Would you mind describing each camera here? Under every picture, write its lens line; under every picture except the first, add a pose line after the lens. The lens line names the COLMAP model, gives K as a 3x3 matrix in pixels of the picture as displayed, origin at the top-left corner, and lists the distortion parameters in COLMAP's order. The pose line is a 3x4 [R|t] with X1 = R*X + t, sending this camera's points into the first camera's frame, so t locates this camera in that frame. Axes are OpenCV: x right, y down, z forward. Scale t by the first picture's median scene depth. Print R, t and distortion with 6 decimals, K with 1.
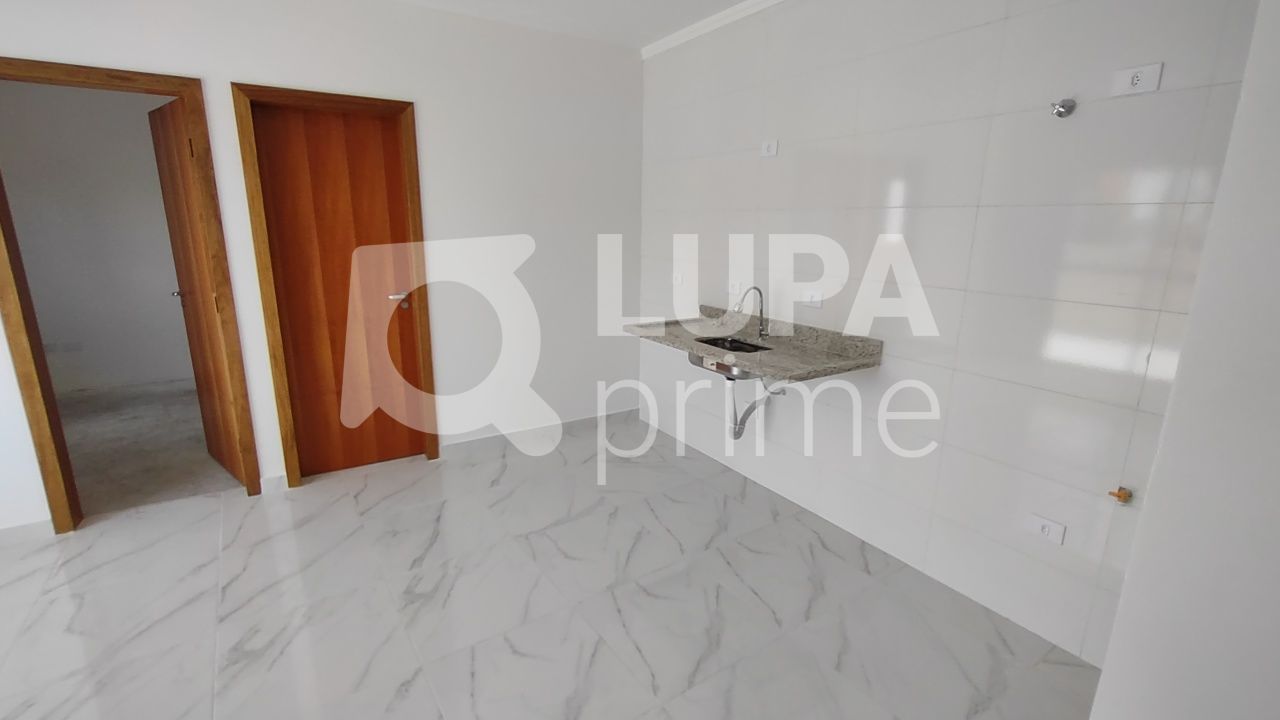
lens RADIAL K [[574.8, 0, 634.8], [0, 574.8, 359.7], [0, 0, 1]] dist [0.001686, 0.000092]
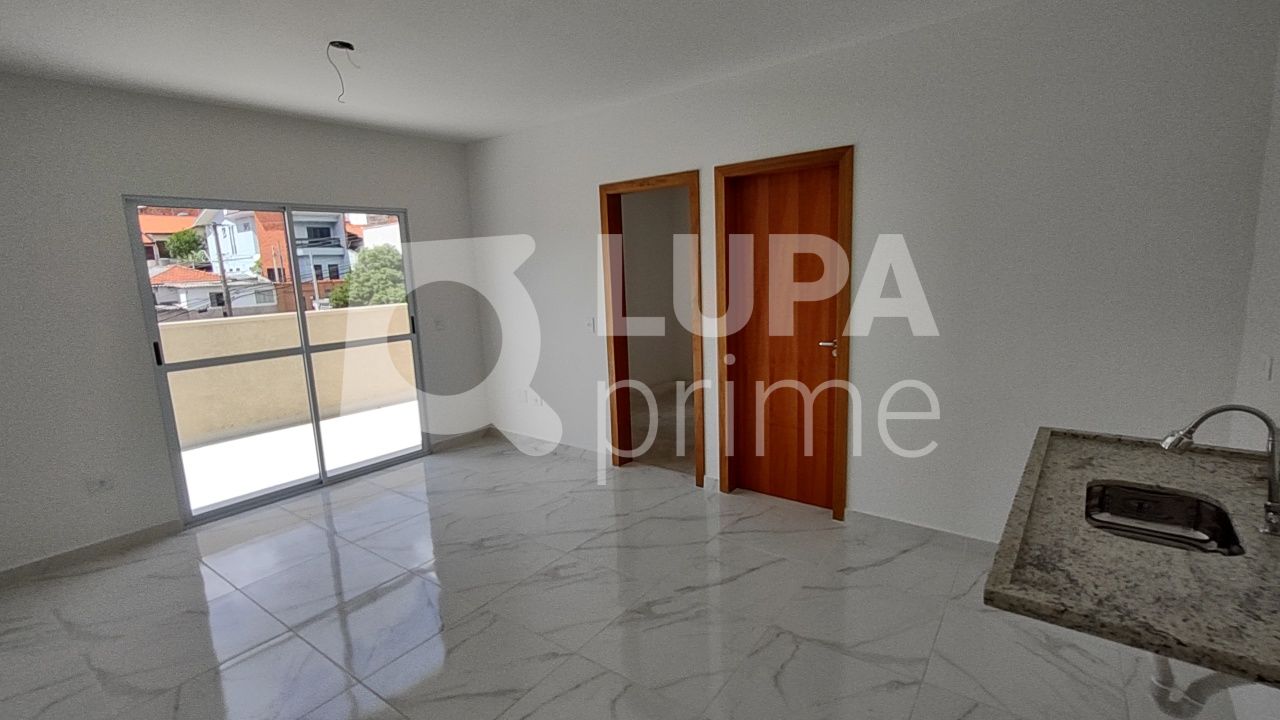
lens RADIAL K [[574.8, 0, 634.8], [0, 574.8, 359.7], [0, 0, 1]] dist [0.001686, 0.000092]
pose [[0.335057, 0.132120, -0.932889, 0.456578], [-0.178918, 0.981026, 0.074677, -0.112055], [0.925054, 0.141889, 0.352338, 0.404581]]
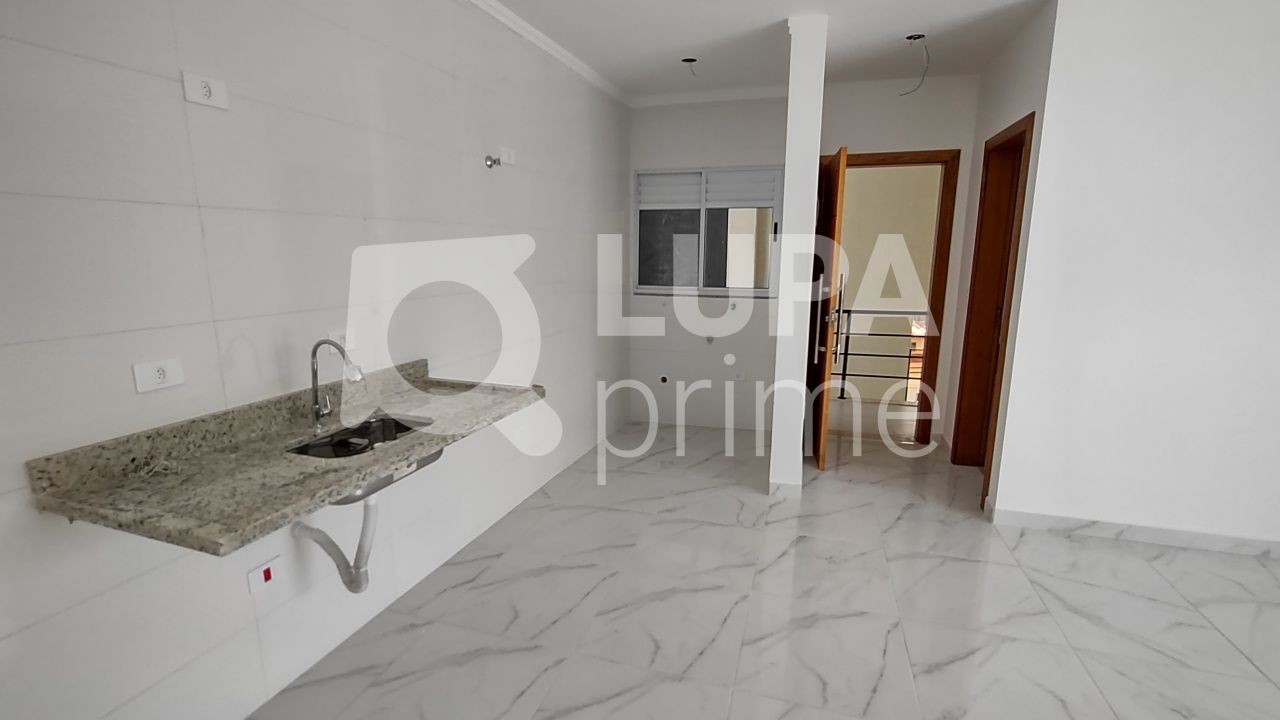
lens RADIAL K [[574.8, 0, 634.8], [0, 574.8, 359.7], [0, 0, 1]] dist [0.001686, 0.000092]
pose [[-0.619983, -0.162488, 0.767606, -0.452267], [0.175250, 0.924928, 0.337337, -0.252641], [-0.764793, 0.343666, -0.544963, 1.081336]]
